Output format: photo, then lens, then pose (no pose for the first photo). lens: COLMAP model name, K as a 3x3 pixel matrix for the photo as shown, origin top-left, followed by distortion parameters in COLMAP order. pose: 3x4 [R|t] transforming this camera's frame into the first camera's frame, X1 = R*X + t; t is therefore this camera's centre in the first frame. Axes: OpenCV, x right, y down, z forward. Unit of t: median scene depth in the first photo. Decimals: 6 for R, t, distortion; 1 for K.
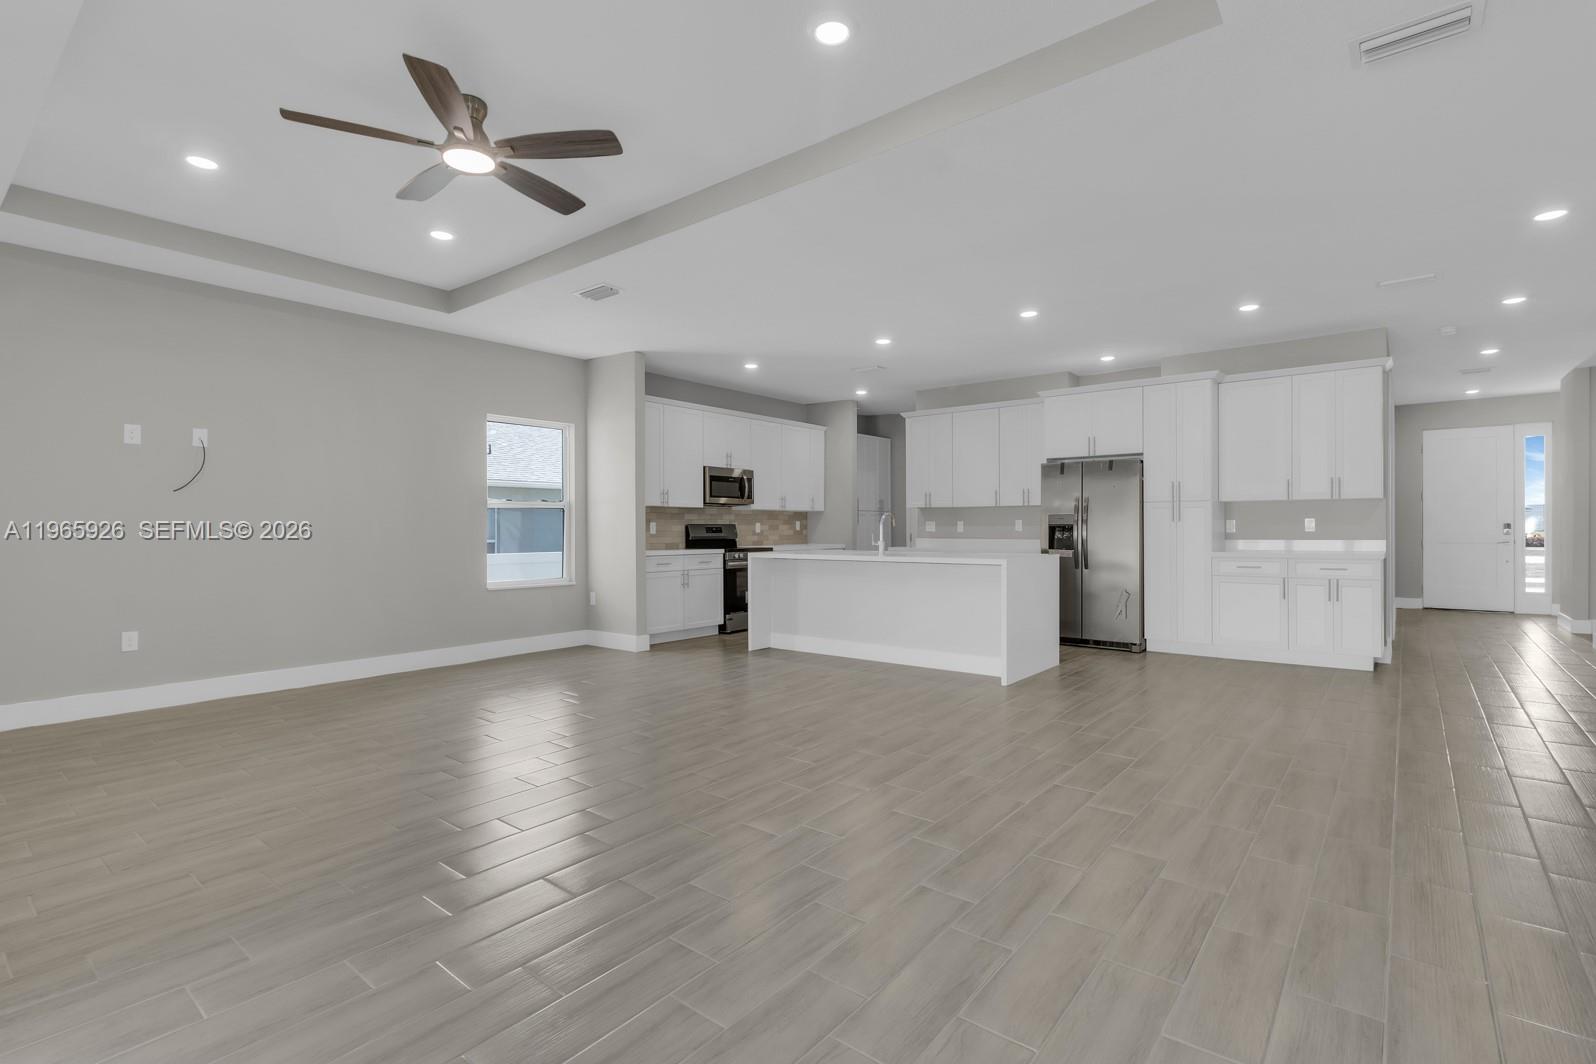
lens RADIAL K [[751.1, 0, 803.7], [0, 751.1, 532.8], [0, 0, 1]] dist [0.002489, 0.000364]
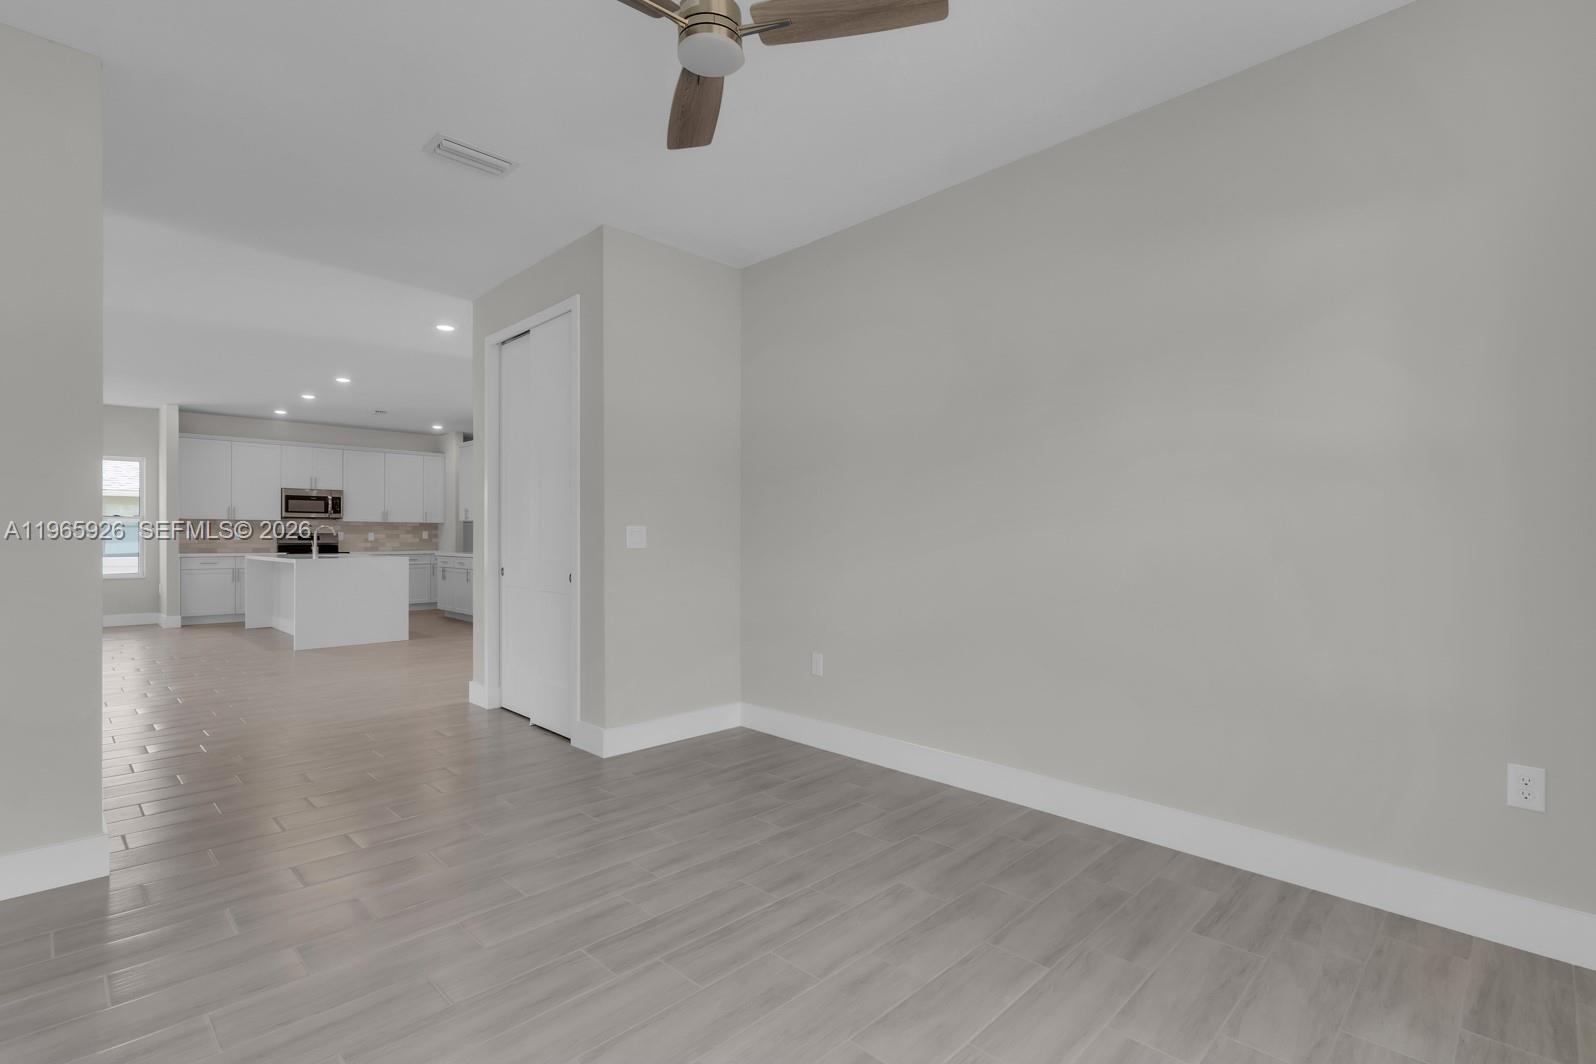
lens RADIAL K [[757.9, 0, 798.0], [0, 757.9, 532.0], [0, 0, 1]] dist [0.001343, -0.000038]
pose [[0.993813, 0.002982, -0.111028, 0.867698], [-0.004261, 0.999927, -0.011288, -0.003083], [0.110986, 0.011692, 0.993753, -0.182157]]
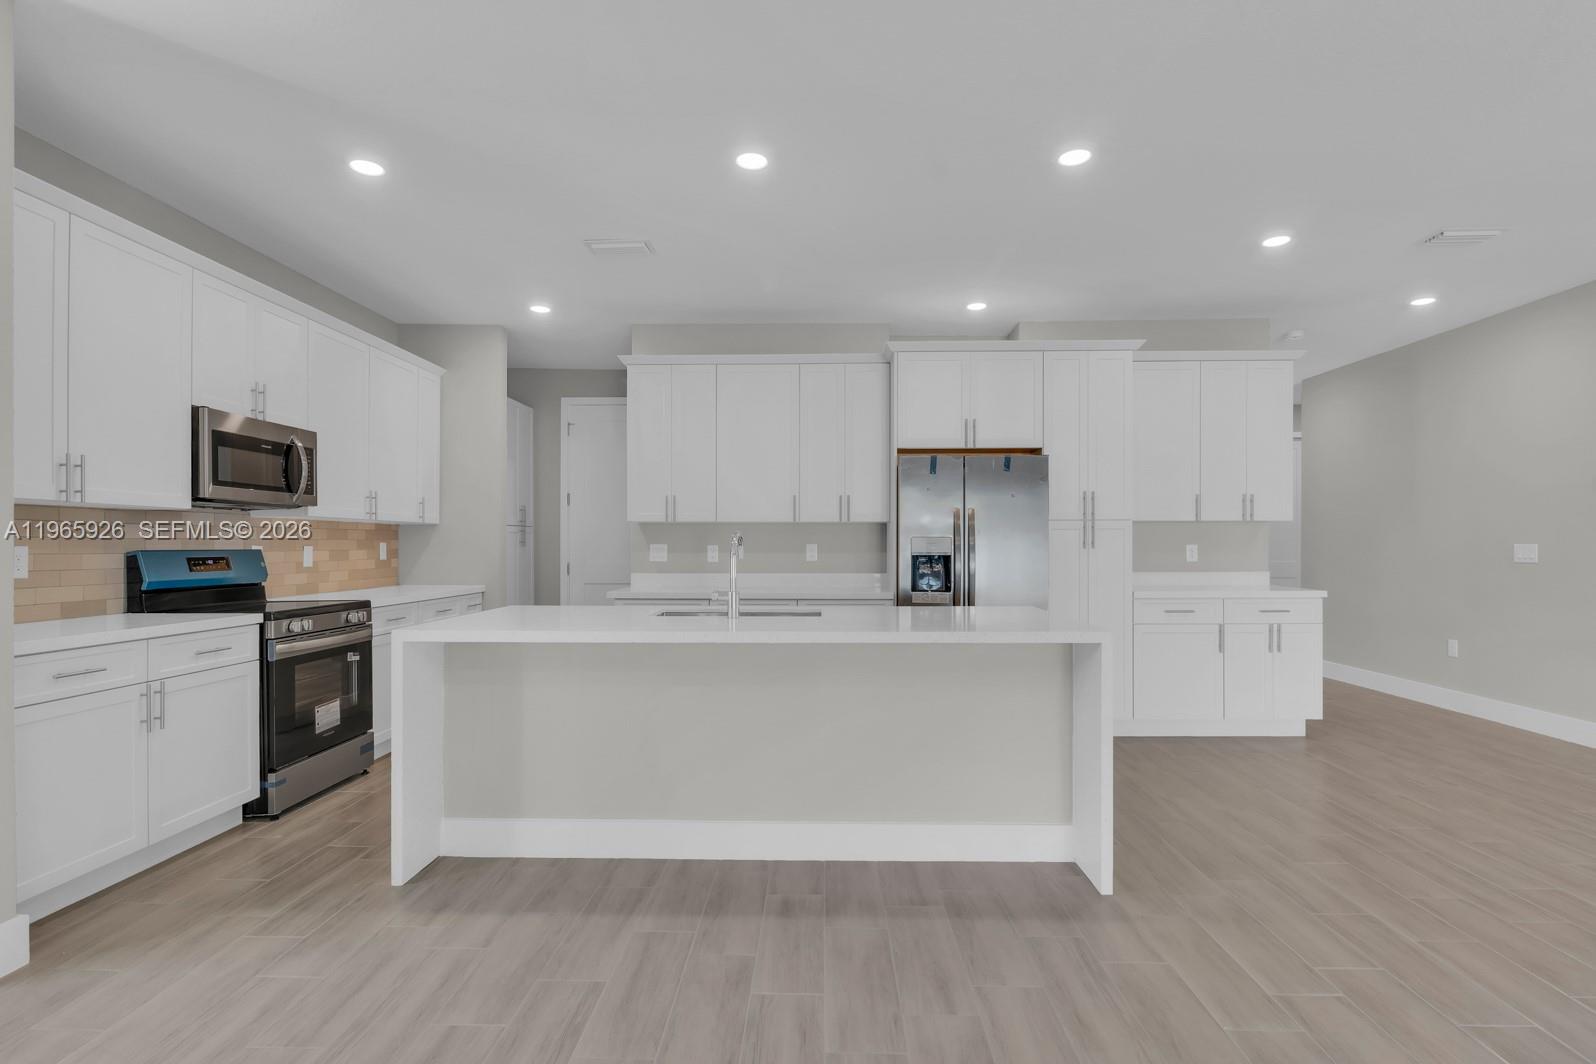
lens RADIAL K [[776.9, 0, 802.7], [0, 776.9, 541.7], [0, 0, 1]] dist [-0.000565, -0.001360]
pose [[0.796006, 0.005463, 0.605265, -0.122236], [0.002078, 0.999929, -0.011757, -0.010653], [-0.605286, 0.010616, 0.795937, 0.467606]]
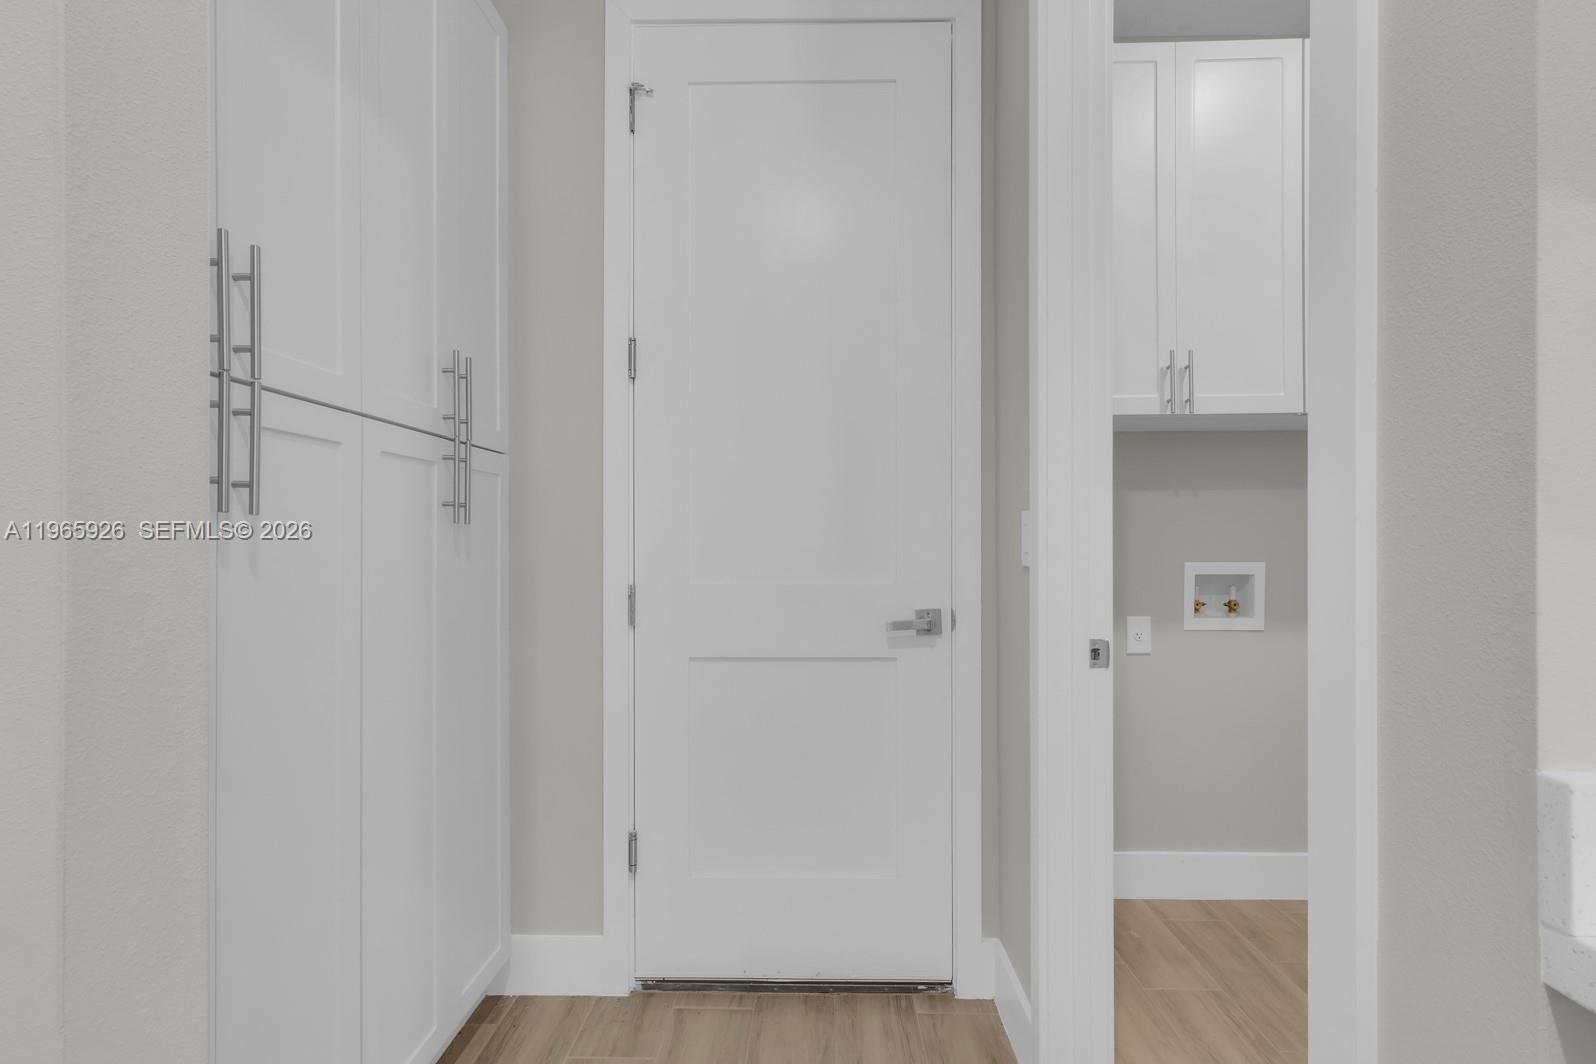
lens RADIAL K [[751.1, 0, 803.7], [0, 751.1, 532.8], [0, 0, 1]] dist [0.002489, 0.000364]
pose [[0.783779, 0.007604, 0.620994, 0.084405], [-0.000633, 0.999934, -0.011444, -0.011537], [-0.621040, 0.008577, 0.783732, 1.080030]]
